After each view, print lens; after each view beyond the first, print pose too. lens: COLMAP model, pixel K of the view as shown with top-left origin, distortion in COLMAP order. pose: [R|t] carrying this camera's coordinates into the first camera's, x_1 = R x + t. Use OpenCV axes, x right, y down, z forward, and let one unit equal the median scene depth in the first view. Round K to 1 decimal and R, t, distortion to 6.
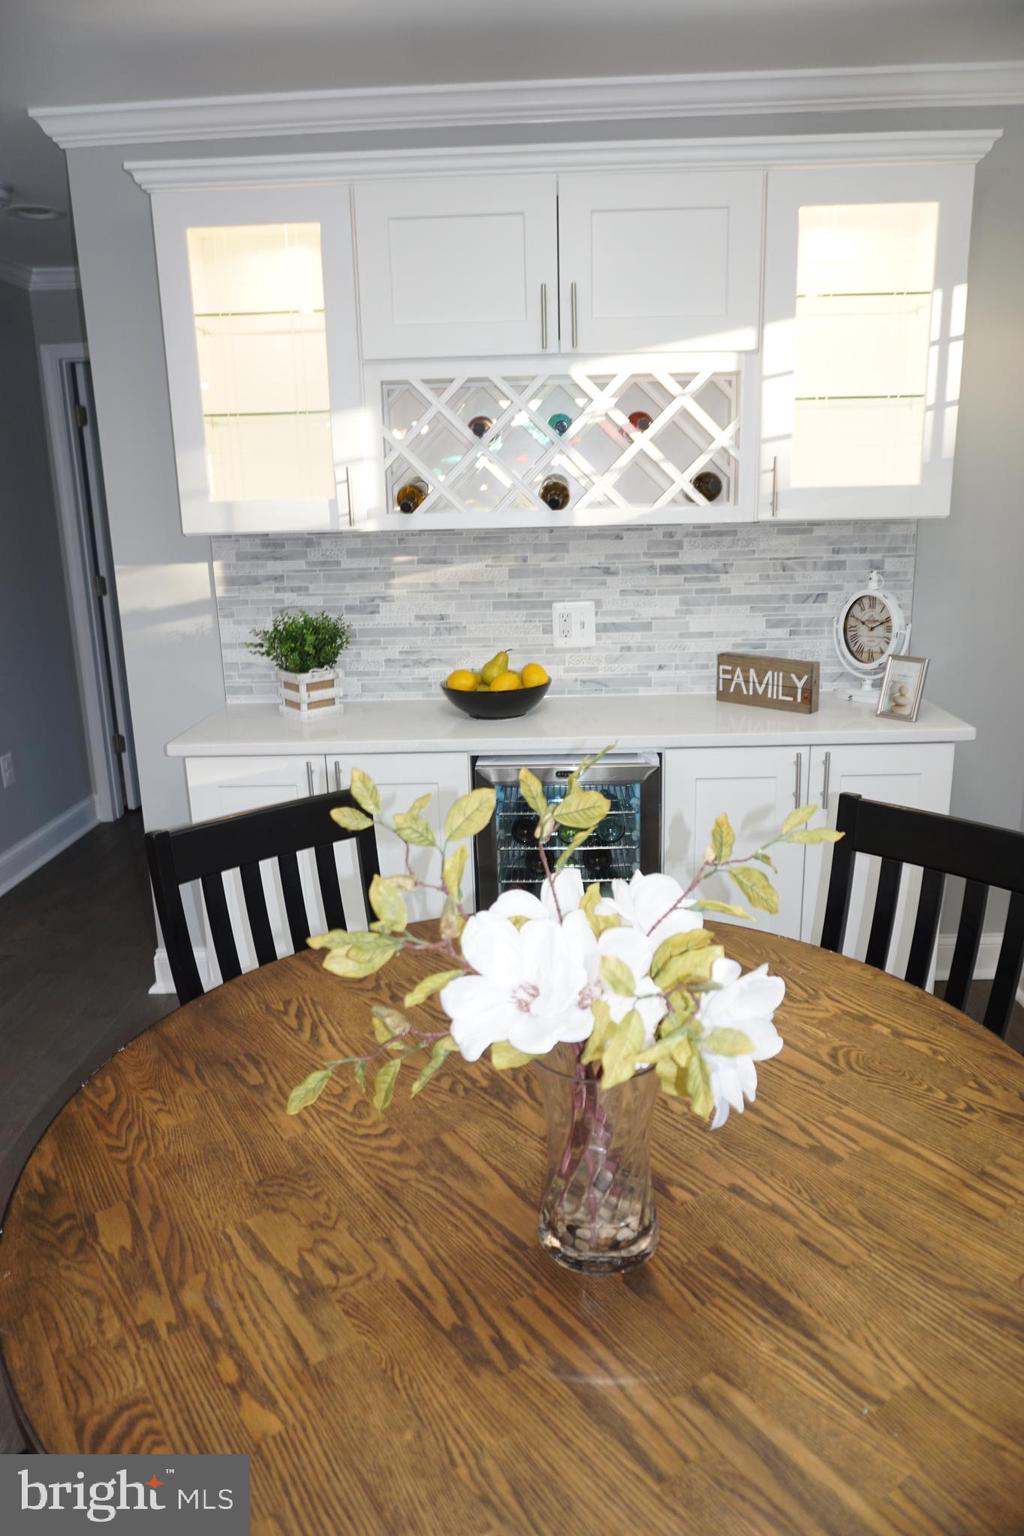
lens RADIAL K [[1023.6, 0, 500.3], [0, 1023.6, 768.4], [0, 0, 1]] dist [-0.045979, 0.033740]
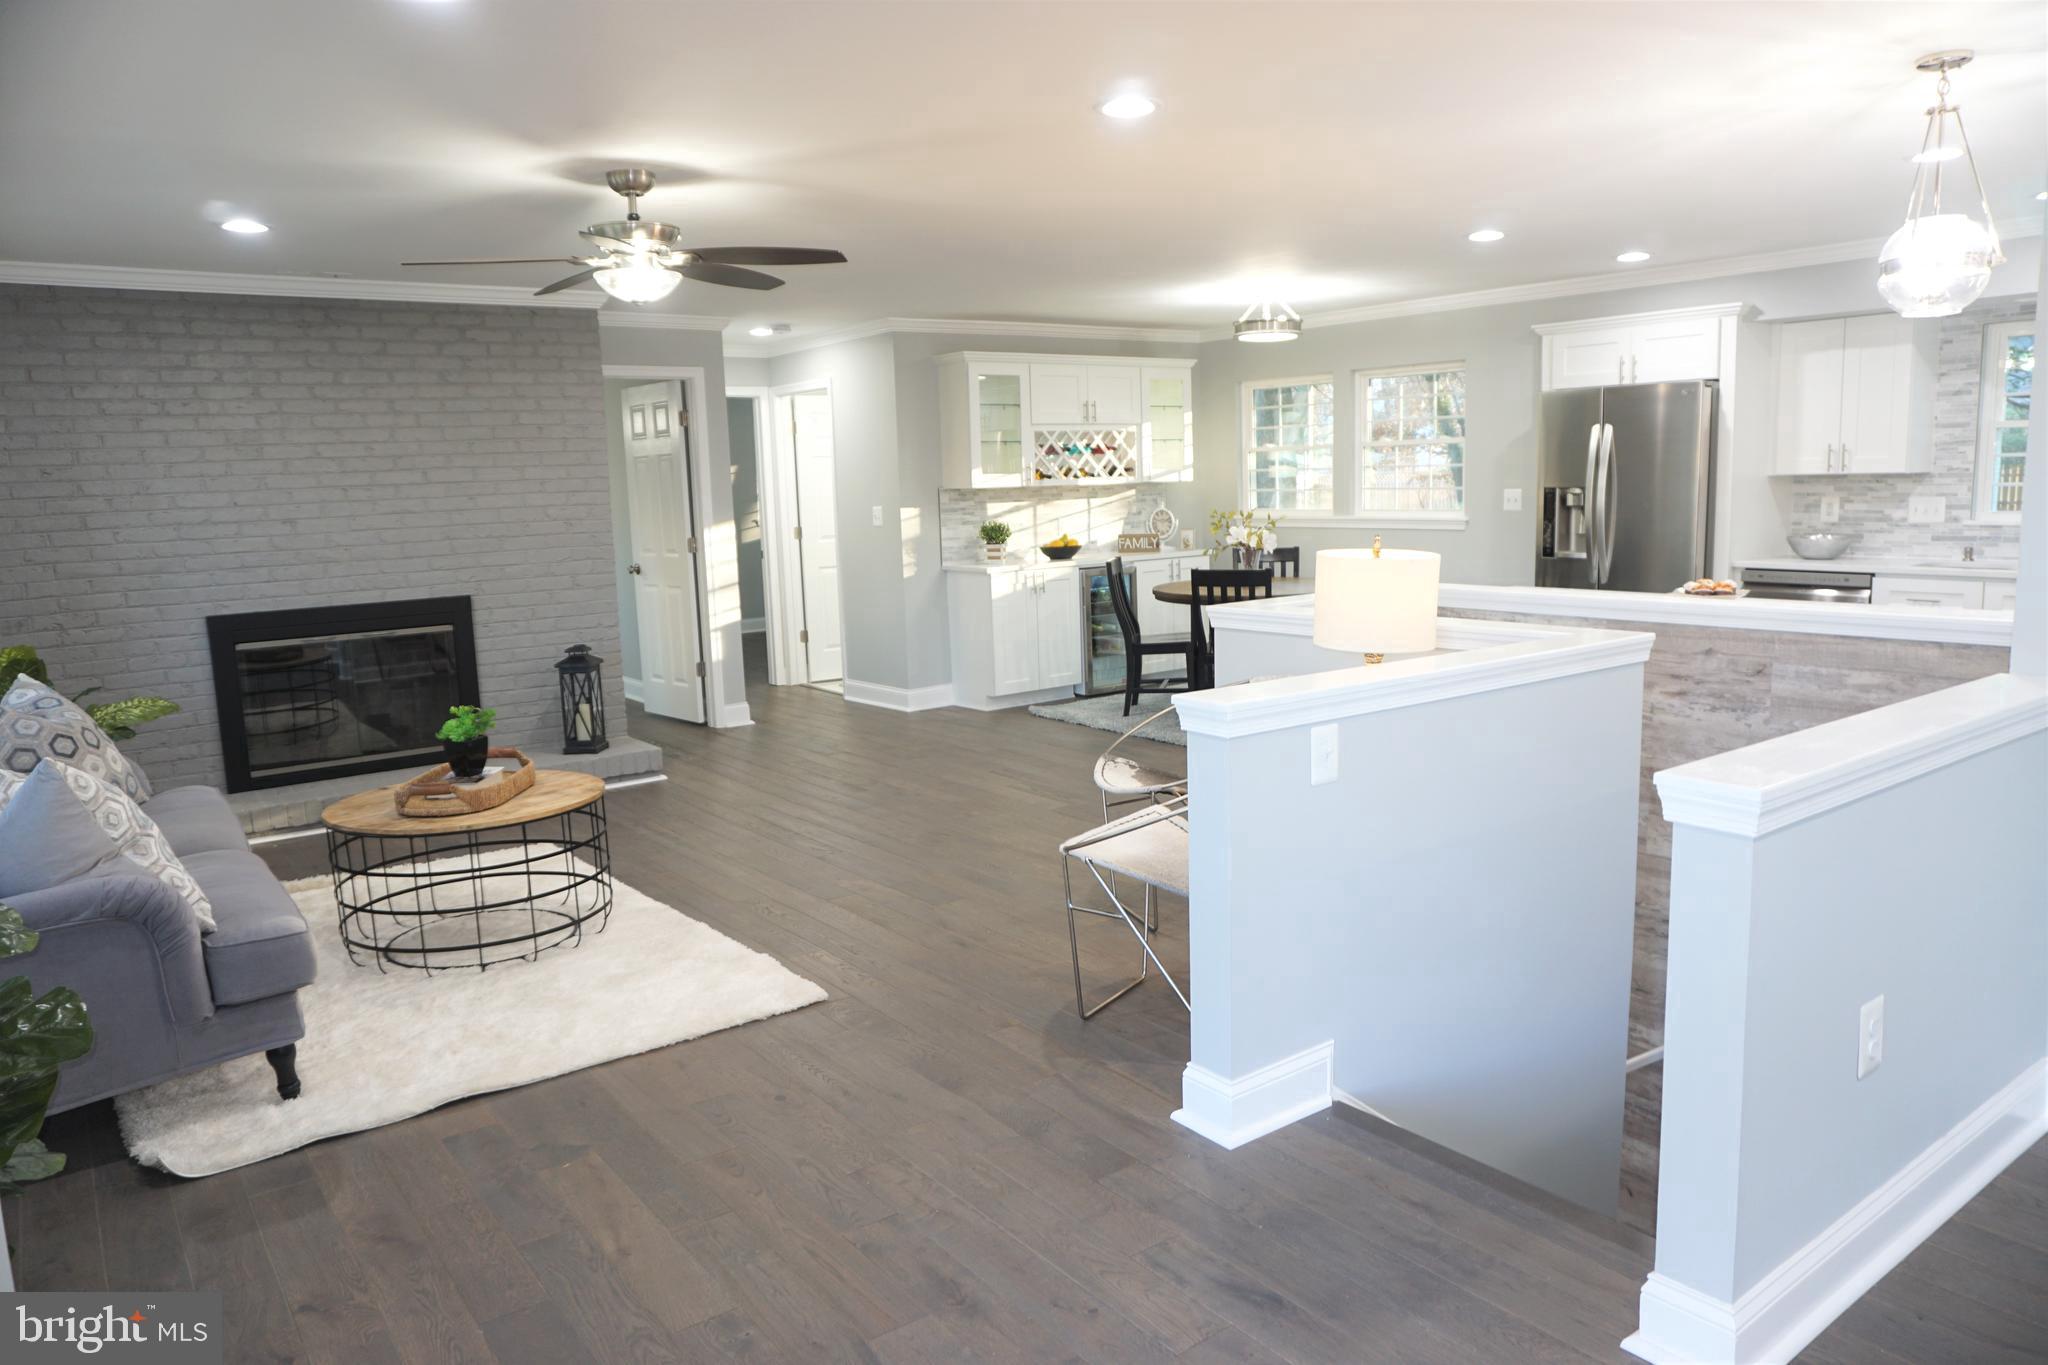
lens RADIAL K [[1364.8, 0, 1028.9], [0, 1364.8, 675.2], [0, 0, 1]] dist [-0.045979, 0.033740]
pose [[0.774532, -0.087340, 0.626475, -2.241893], [0.177434, 0.980656, -0.082650, 0.505018], [-0.607138, 0.175173, 0.775047, -1.544870]]
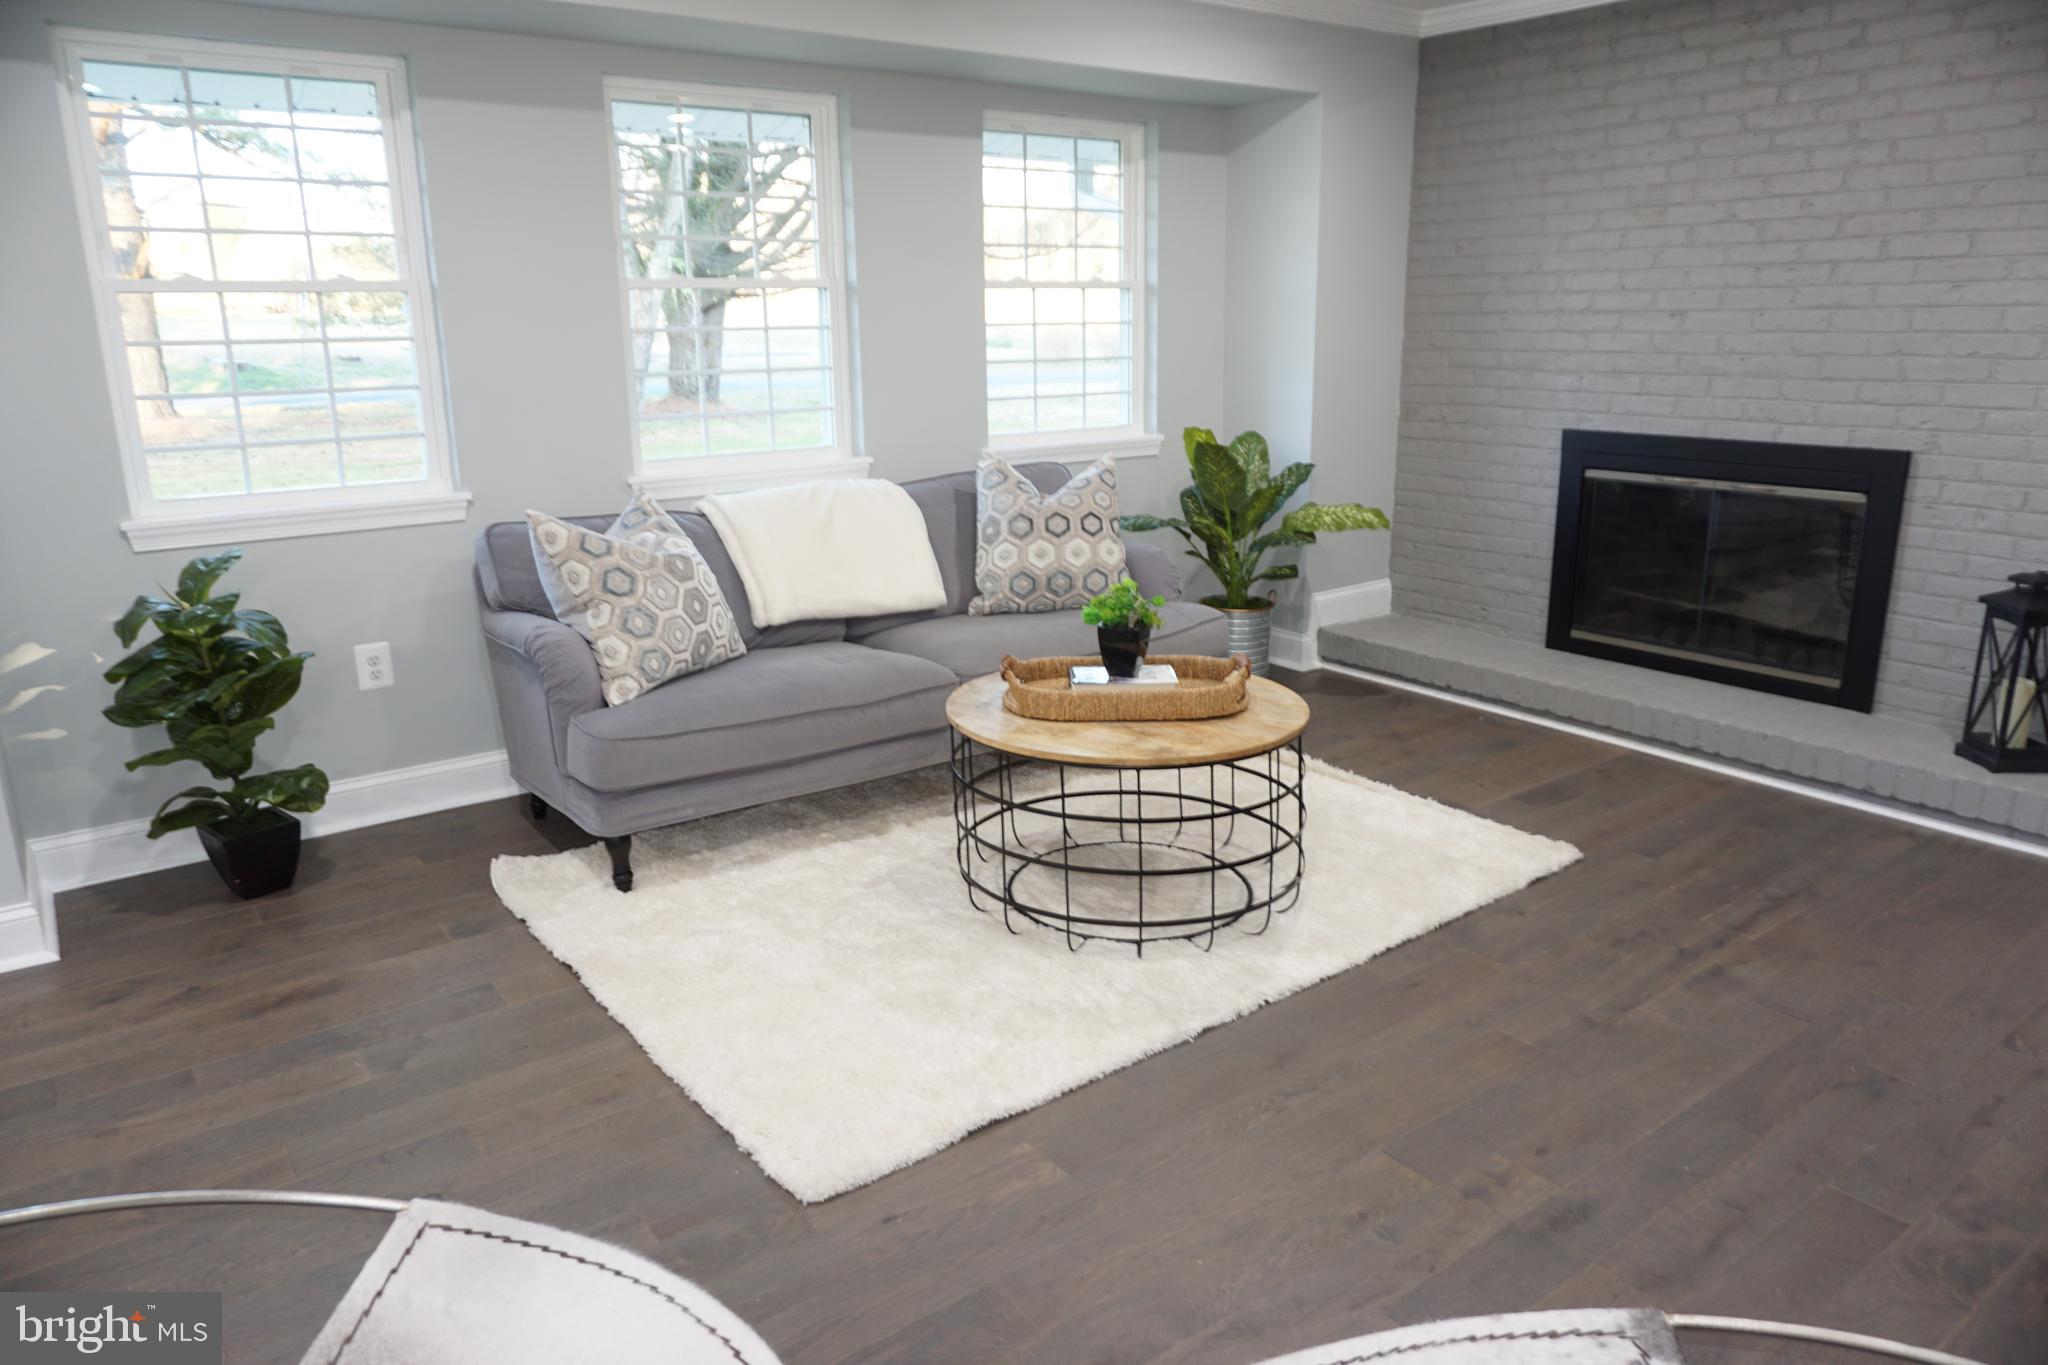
lens RADIAL K [[1364.8, 0, 1028.9], [0, 1364.8, 675.2], [0, 0, 1]] dist [-0.045979, 0.033740]
pose [[0.630588, 0.219774, -0.744351, -0.905336], [-0.210808, 0.971515, 0.108257, 0.255760], [0.746940, 0.088649, 0.658955, -0.698067]]
